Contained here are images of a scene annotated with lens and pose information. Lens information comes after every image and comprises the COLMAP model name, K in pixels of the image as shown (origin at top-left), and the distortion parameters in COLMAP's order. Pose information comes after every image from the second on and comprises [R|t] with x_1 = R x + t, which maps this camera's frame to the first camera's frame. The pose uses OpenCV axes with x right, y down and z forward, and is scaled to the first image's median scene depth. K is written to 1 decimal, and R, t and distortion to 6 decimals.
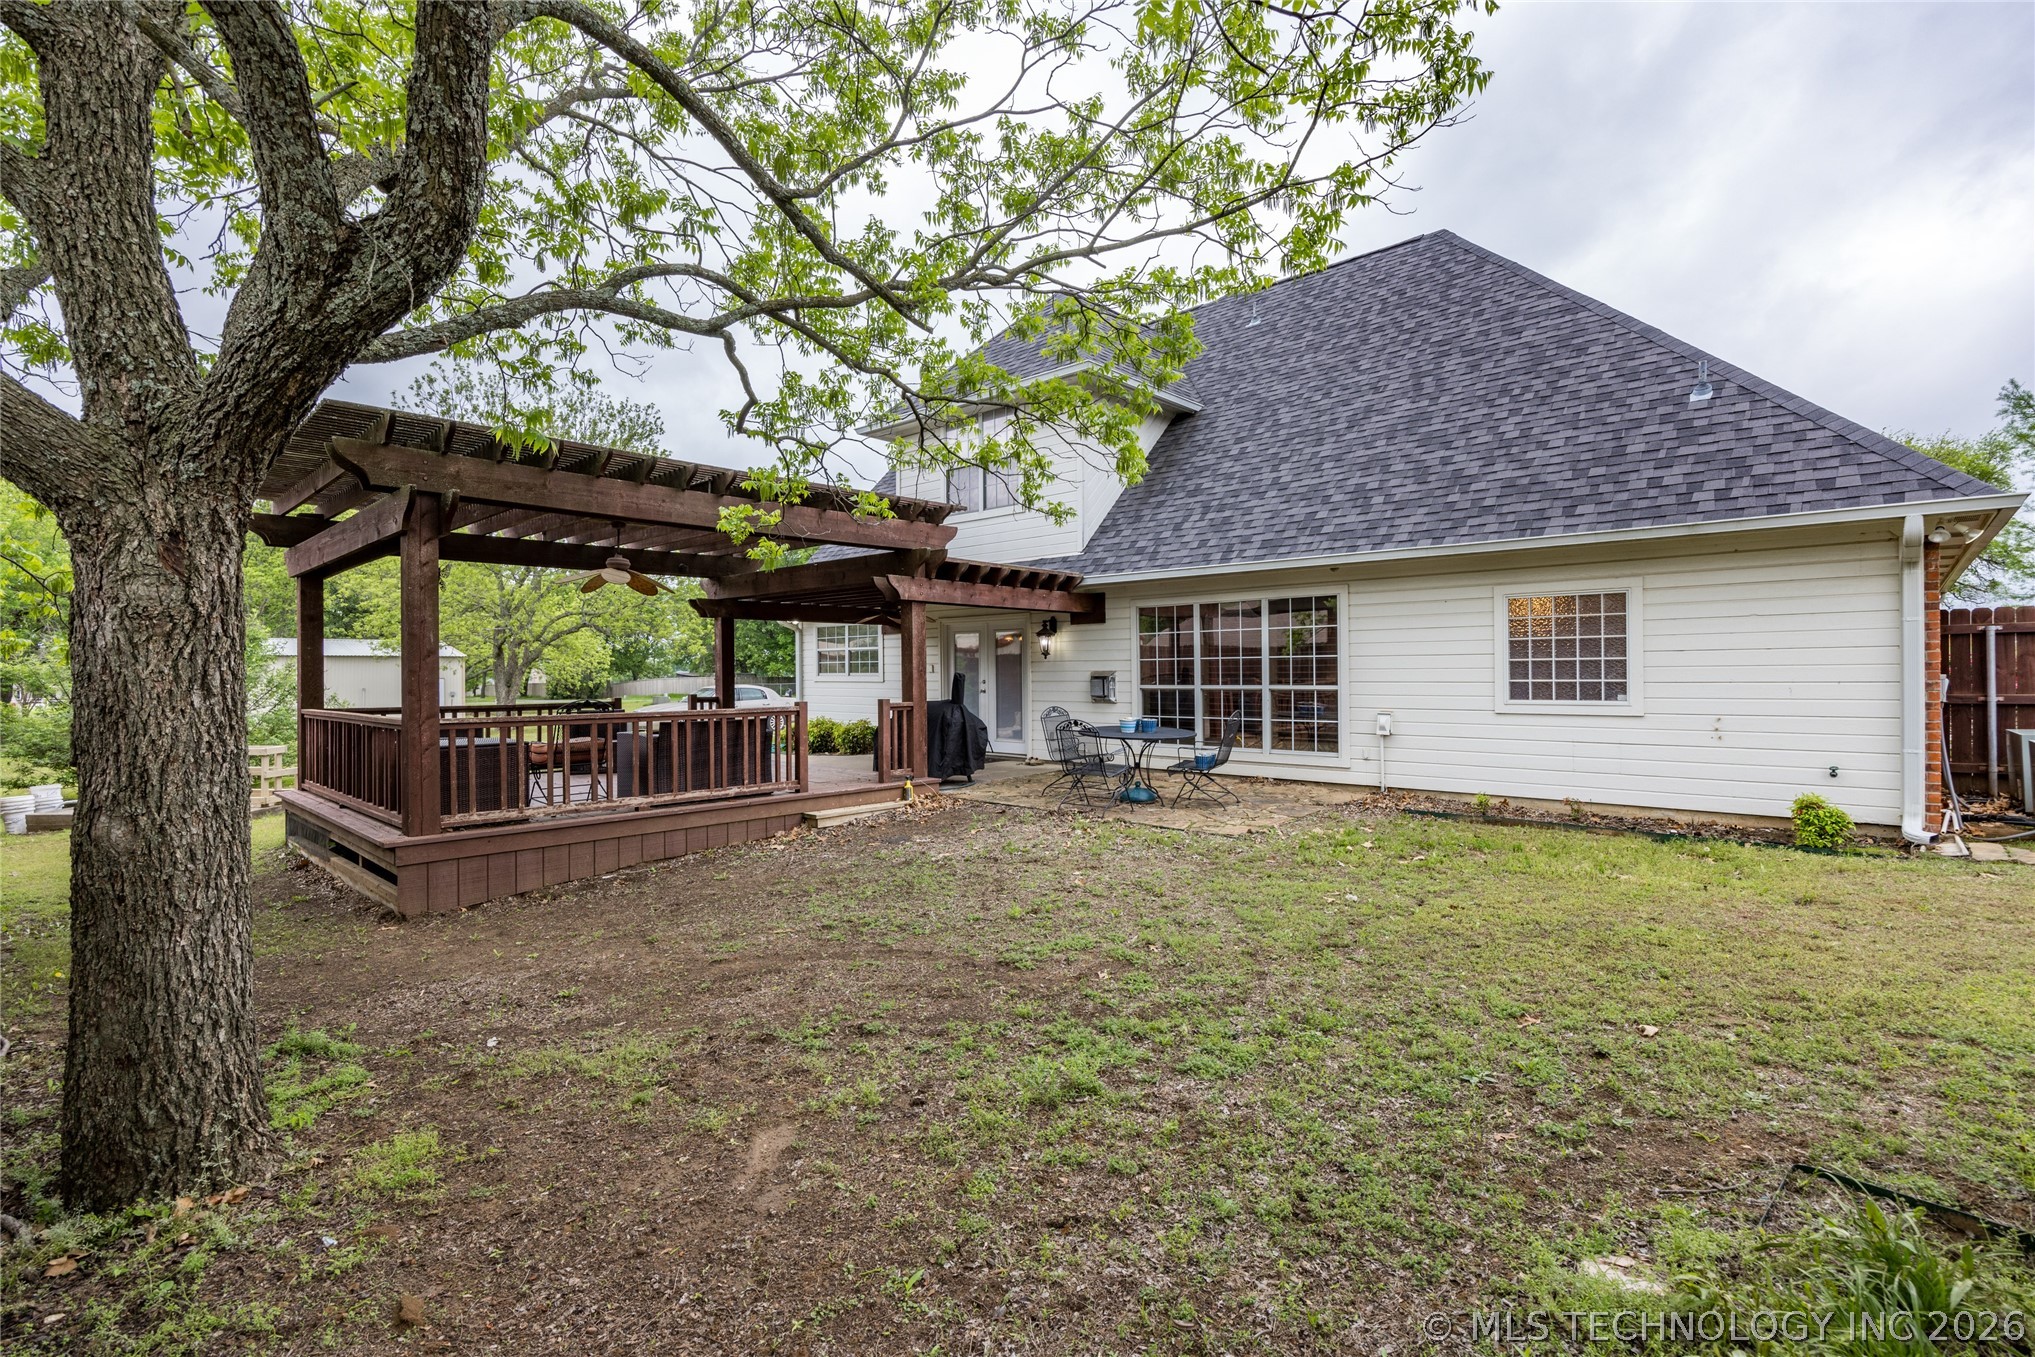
lens RADIAL K [[943.3, 0, 1006.3], [0, 943.3, 675.9], [0, 0, 1]] dist [-0.004316, -0.000015]
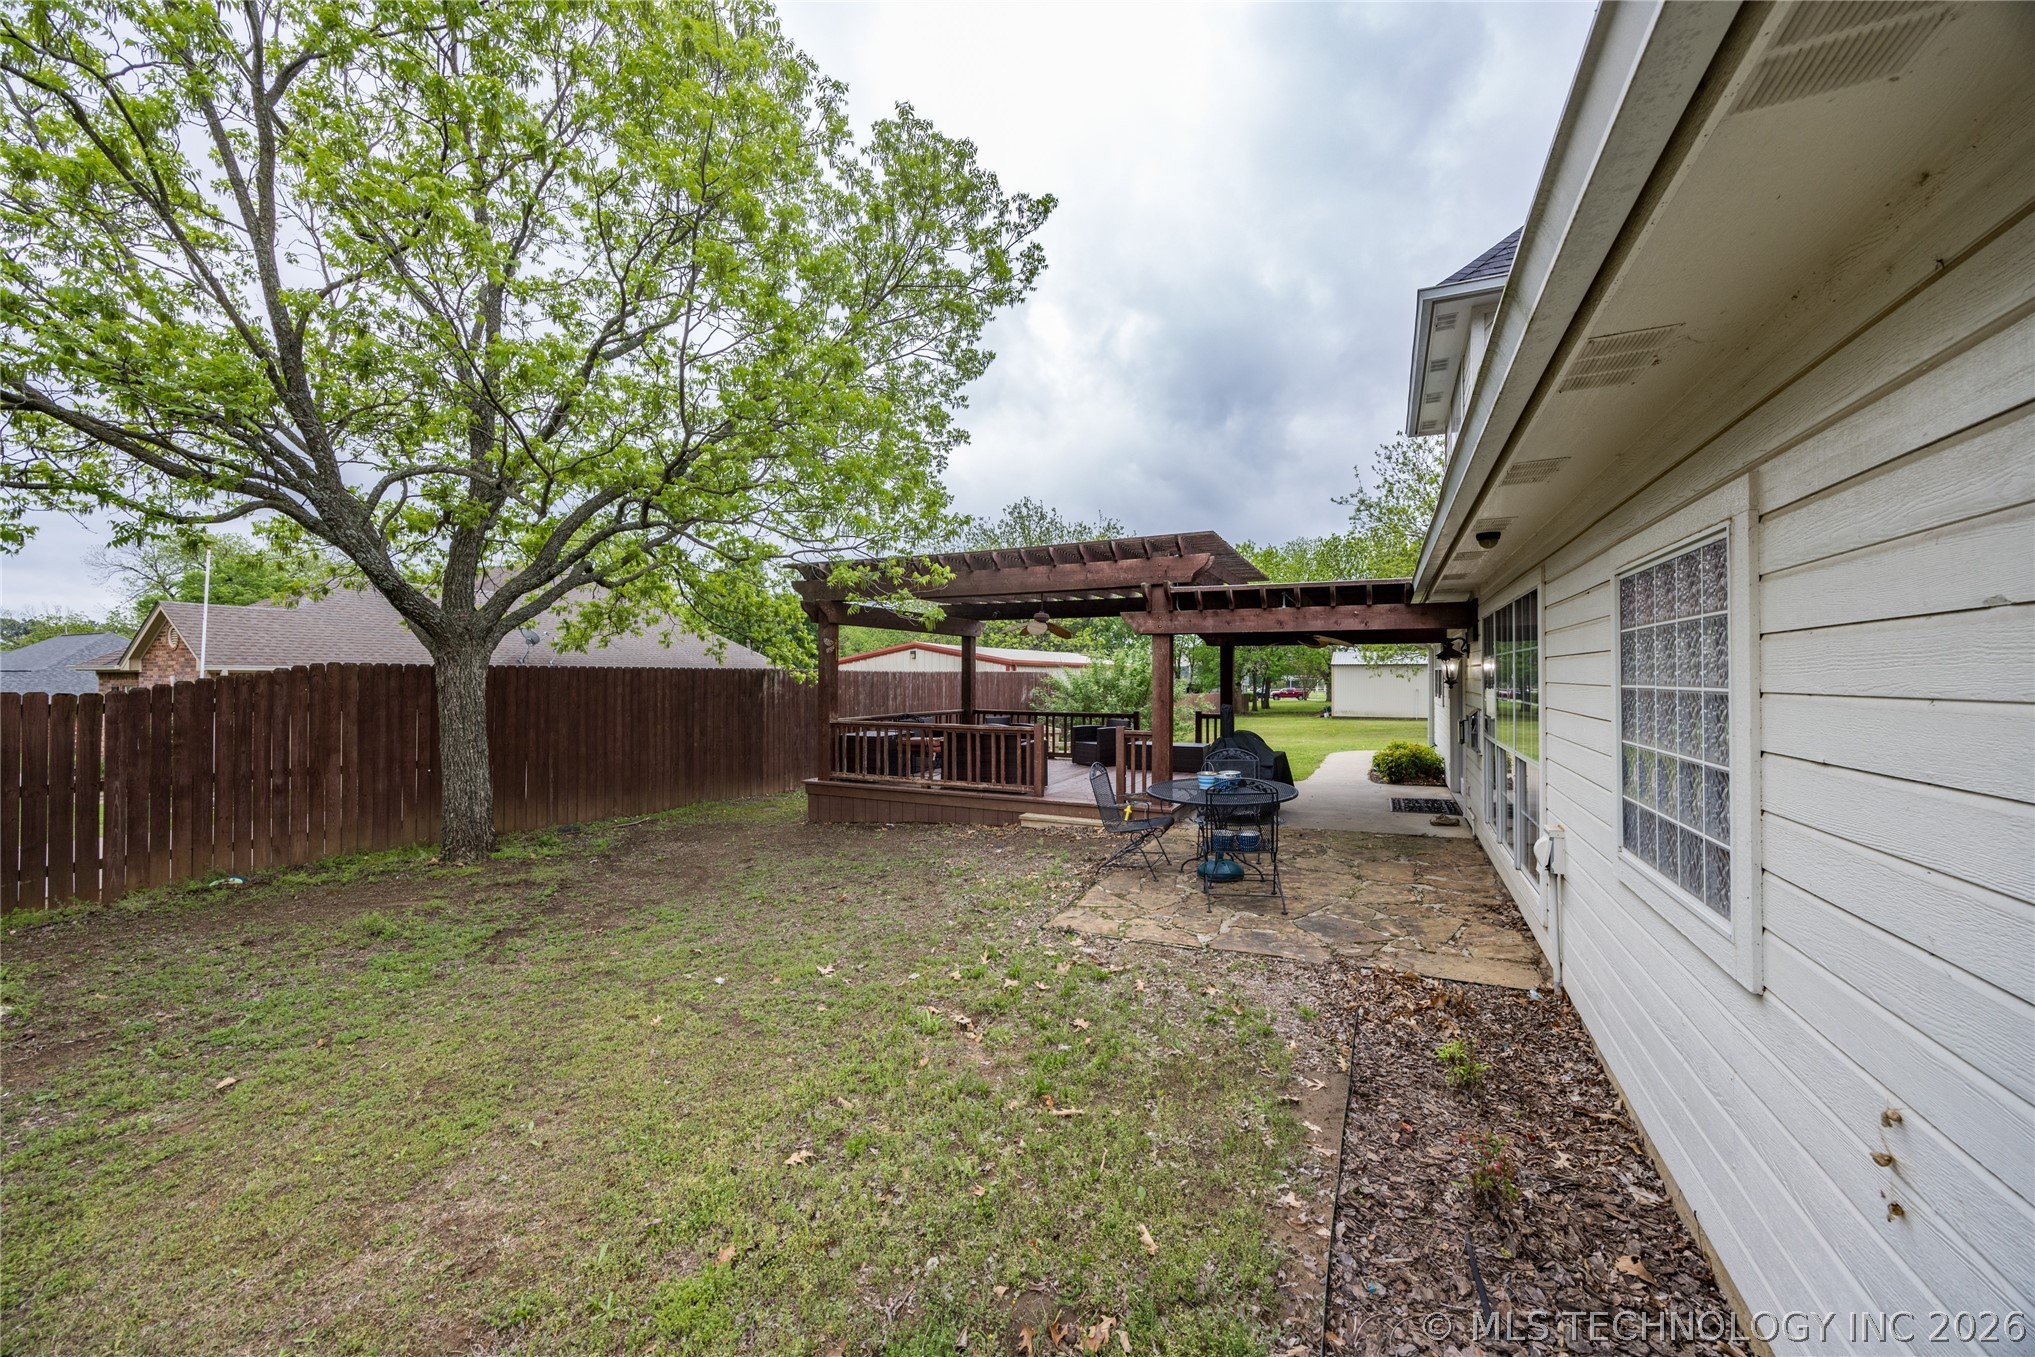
lens RADIAL K [[788.0, 0, 1001.3], [0, 788.0, 674.2], [0, 0, 1]] dist [-0.000729, 0.000029]
pose [[0.275942, 0.006213, -0.961154, 0.665540], [-0.003920, 0.999978, 0.005338, -0.037823], [0.961166, 0.002295, 0.275960, 0.579621]]
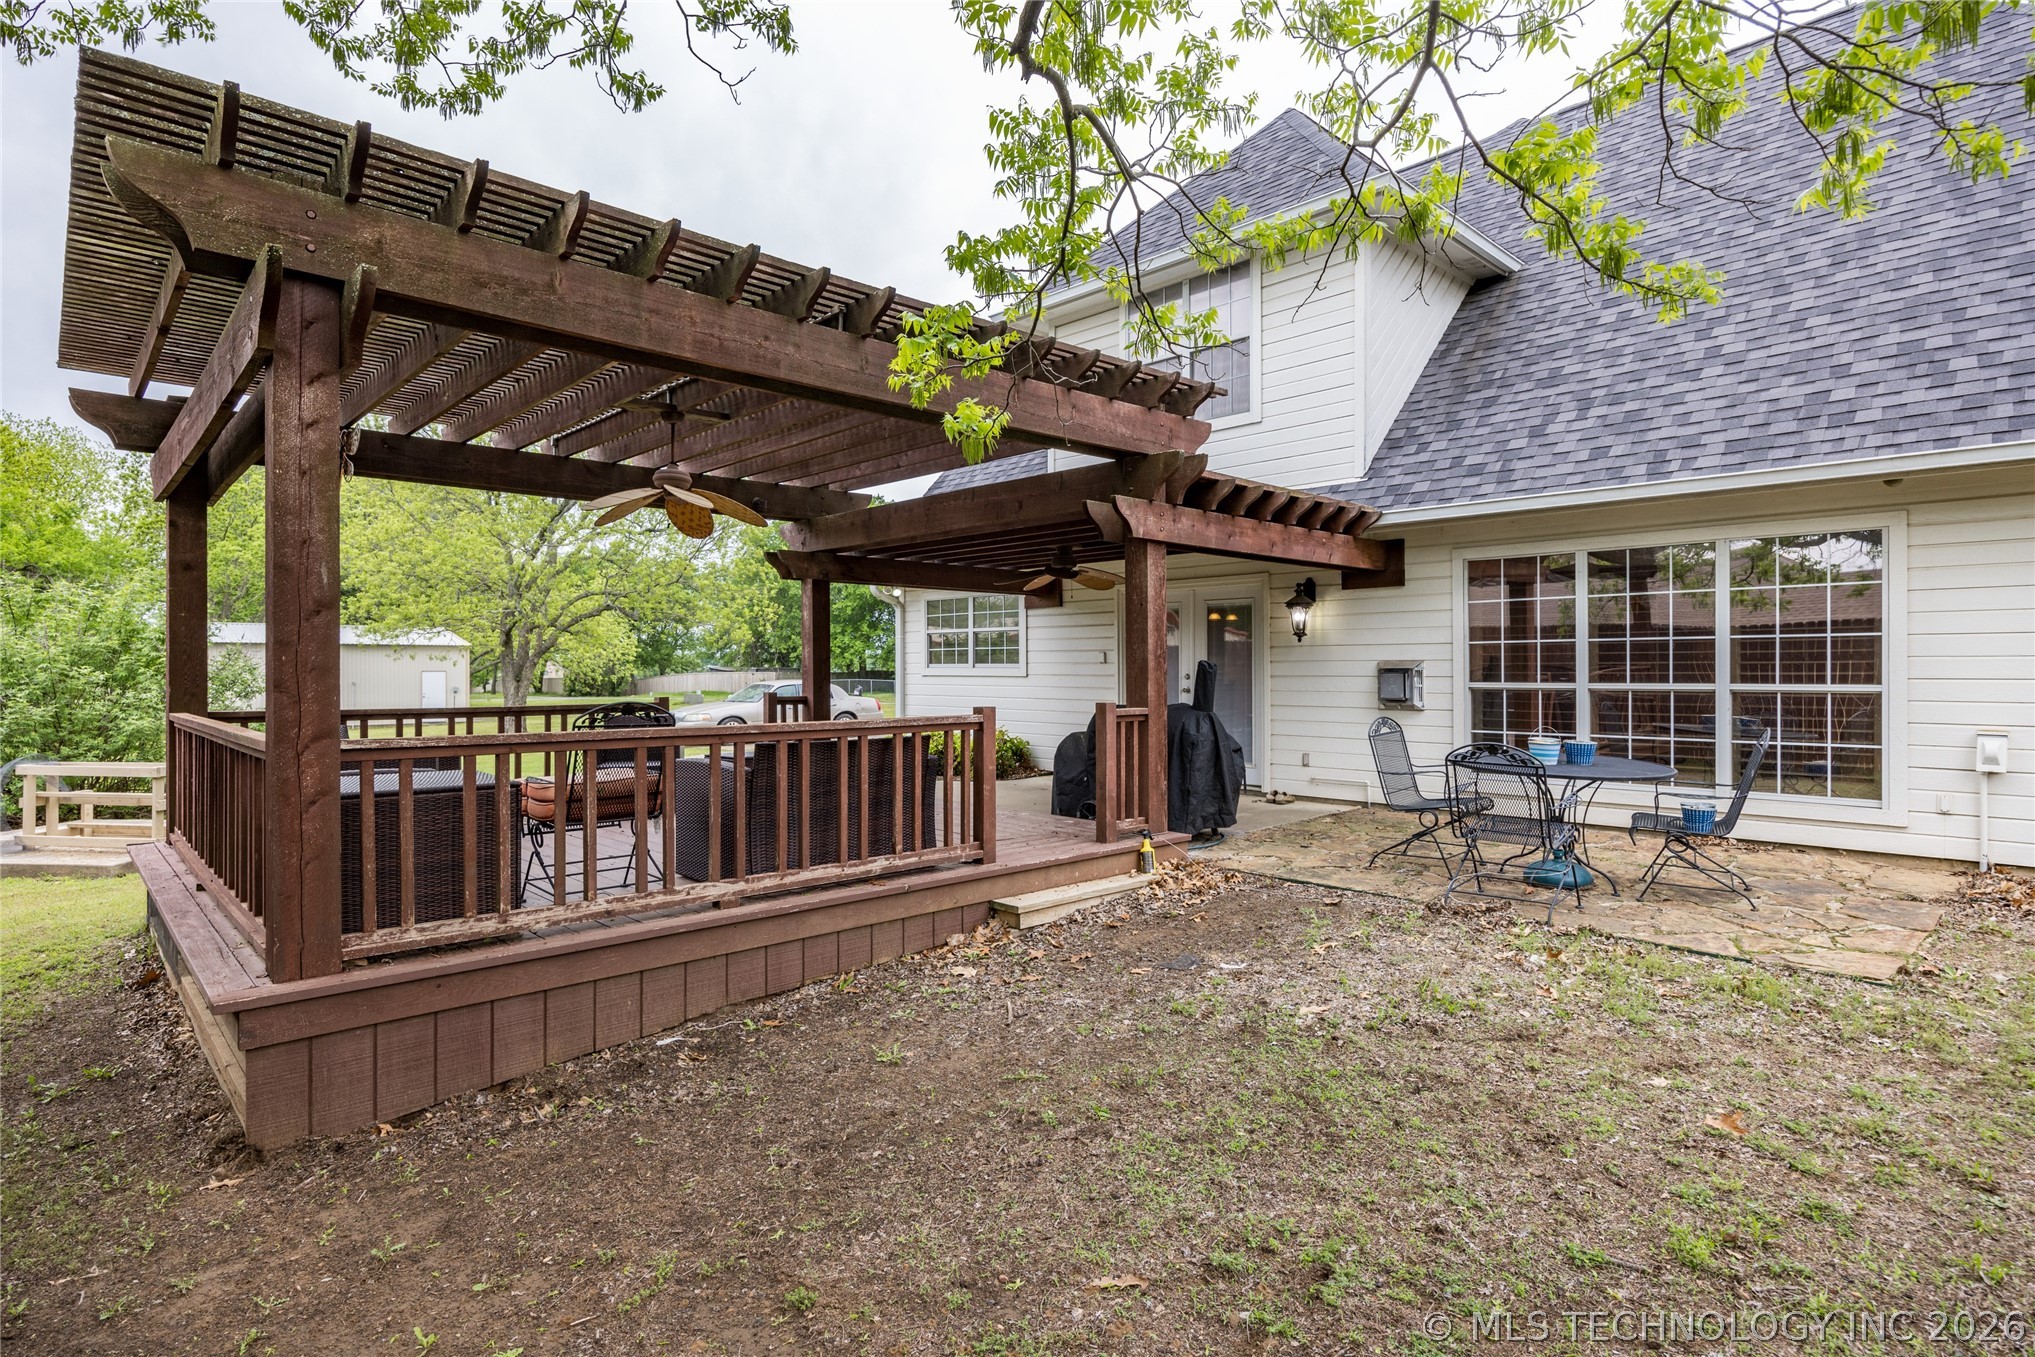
lens RADIAL K [[1062.7, 0, 1006.3], [0, 1062.7, 671.8], [0, 0, 1]] dist [0.000088, -0.000209]
pose [[0.998212, 0.005582, -0.059517, -0.143795], [-0.005649, 0.999984, -0.000961, 0.005693], [0.059511, 0.001295, 0.998227, 0.302770]]
